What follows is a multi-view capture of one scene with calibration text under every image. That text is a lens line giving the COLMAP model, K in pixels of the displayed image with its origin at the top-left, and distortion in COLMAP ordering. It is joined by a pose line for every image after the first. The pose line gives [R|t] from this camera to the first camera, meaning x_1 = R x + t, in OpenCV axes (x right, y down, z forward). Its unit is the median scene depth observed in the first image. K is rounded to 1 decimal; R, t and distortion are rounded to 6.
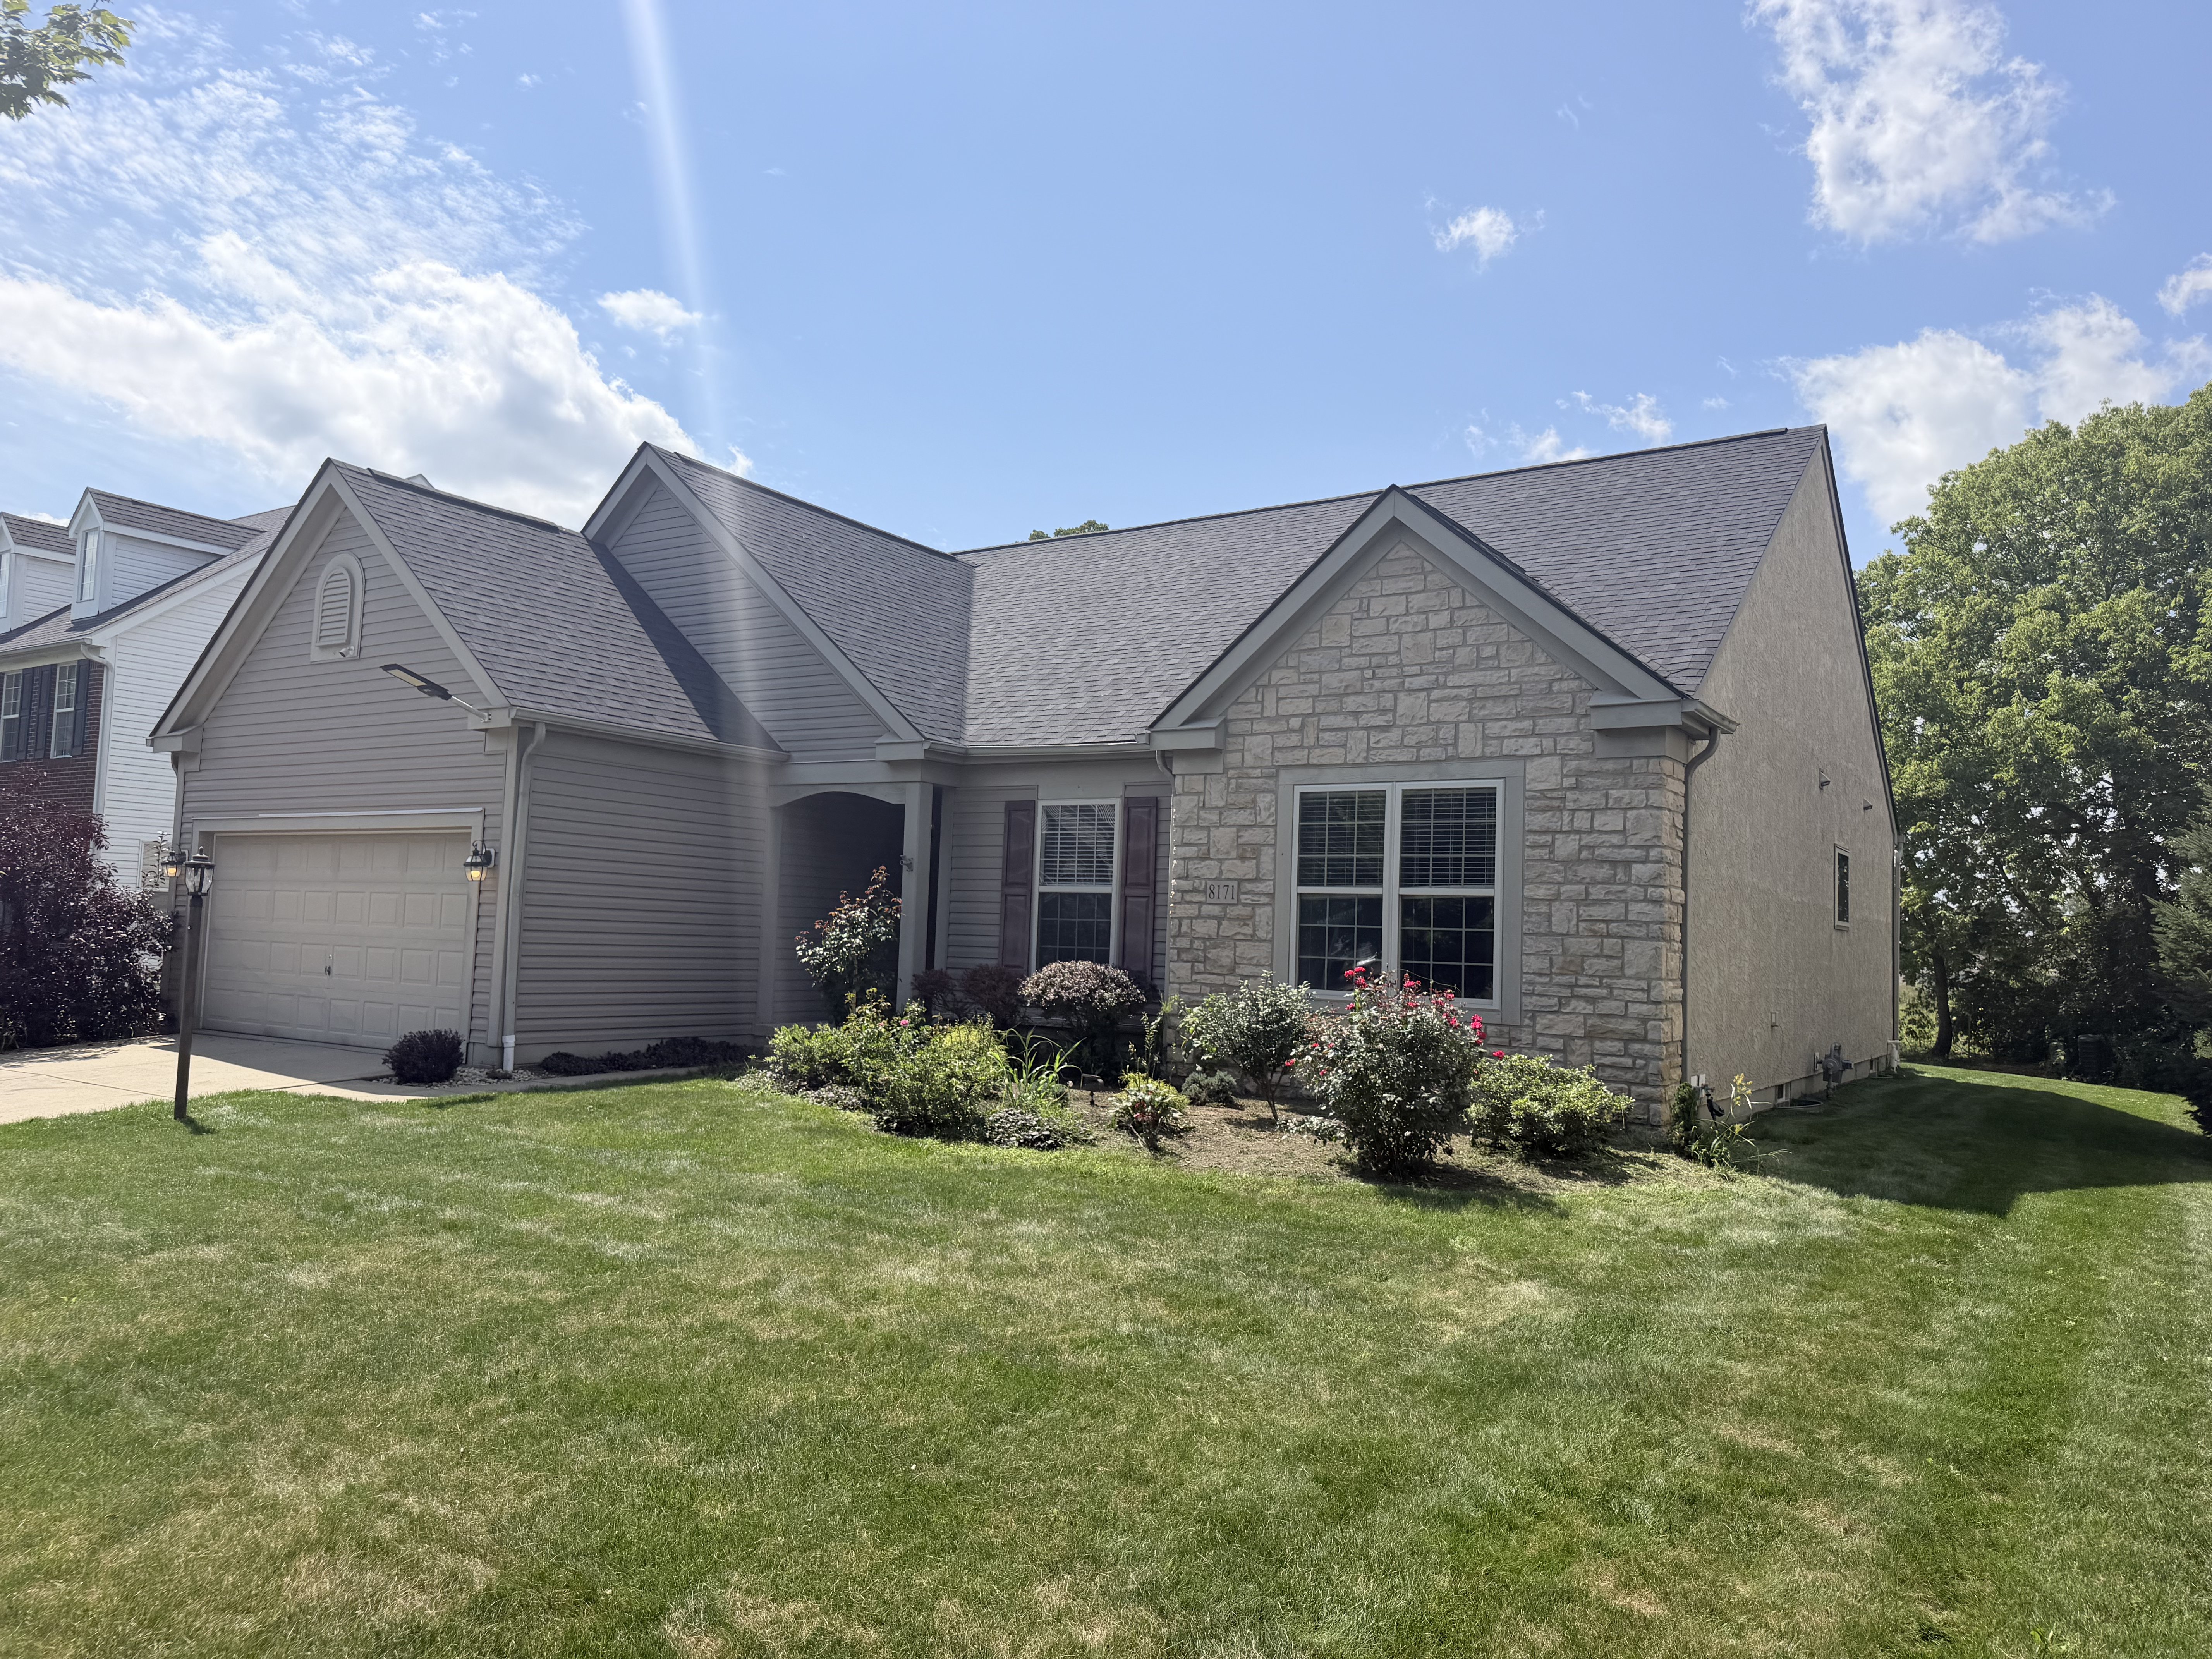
lens RADIAL K [[1500.8, 0, 1106.2], [0, 1500.8, 830.5], [0, 0, 1]] dist [0.066214, 0.000403]
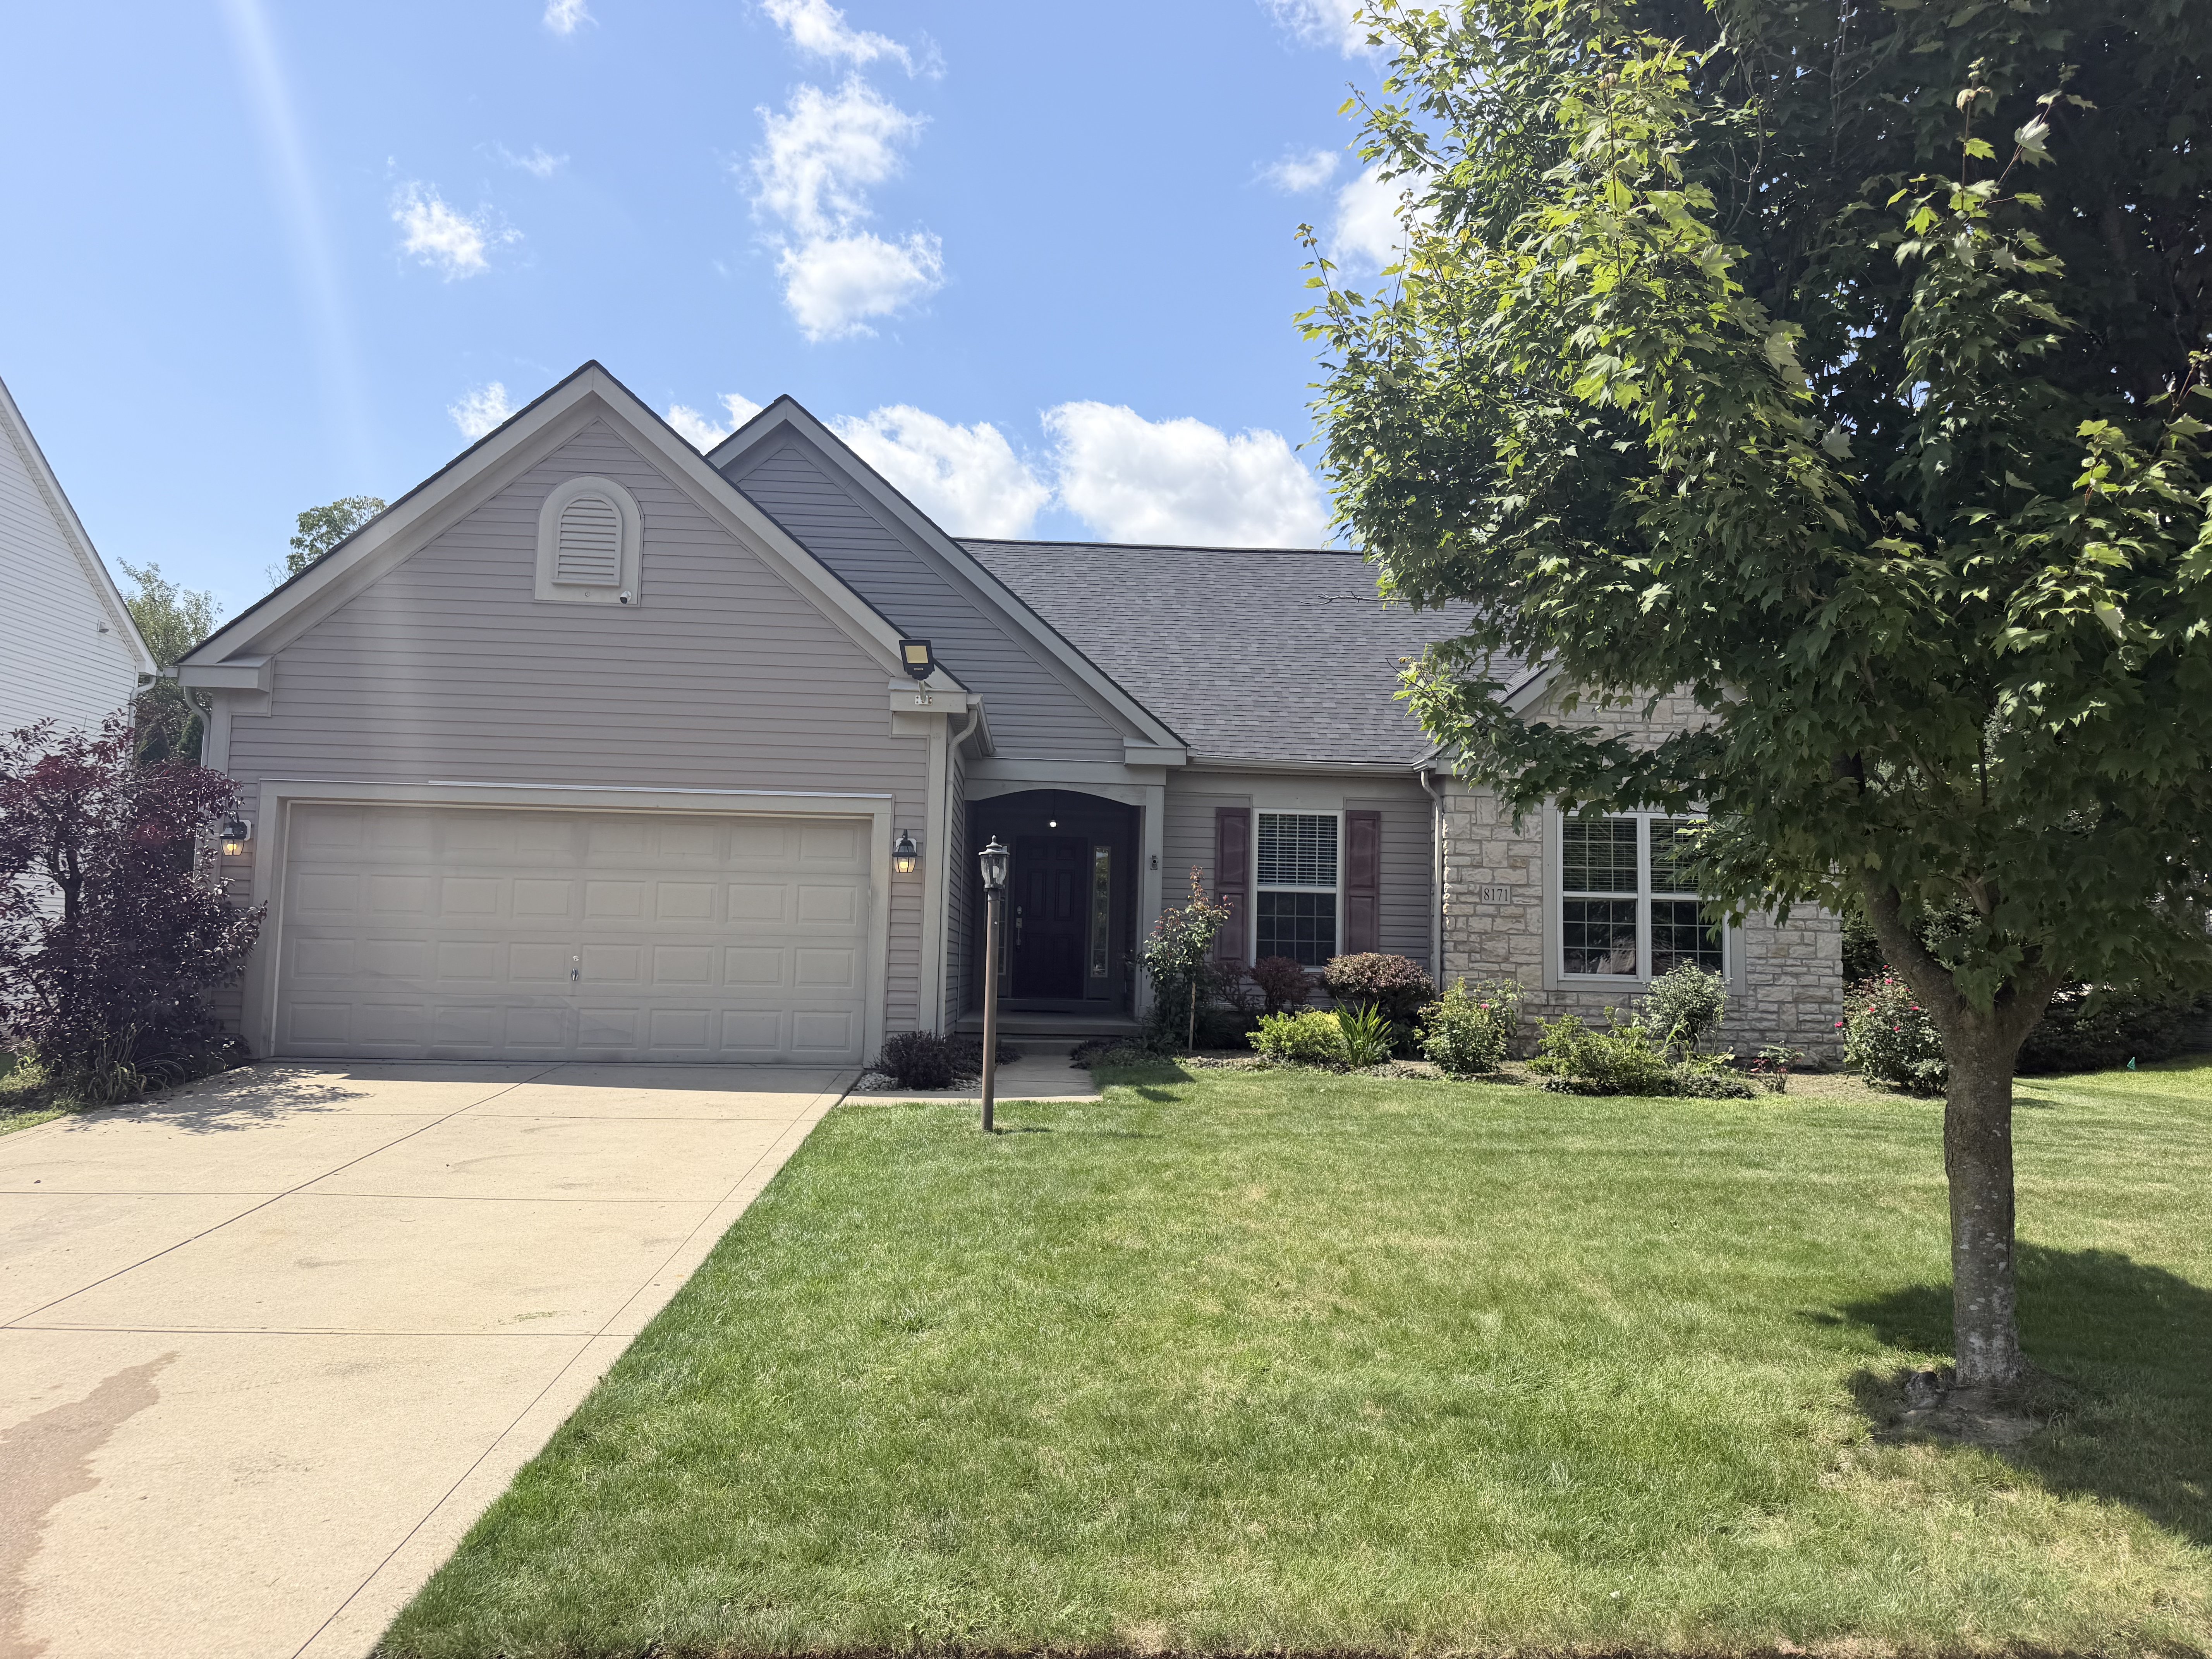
lens RADIAL K [[1500.8, 0, 1111.3], [0, 1500.8, 836.2], [0, 0, 1]] dist [0.066214, 0.000403]
pose [[0.815023, 0.032330, 0.578526, -0.884768], [-0.036788, 0.999315, -0.004019, 0.010039], [-0.578259, -0.018007, 0.815654, 0.185845]]
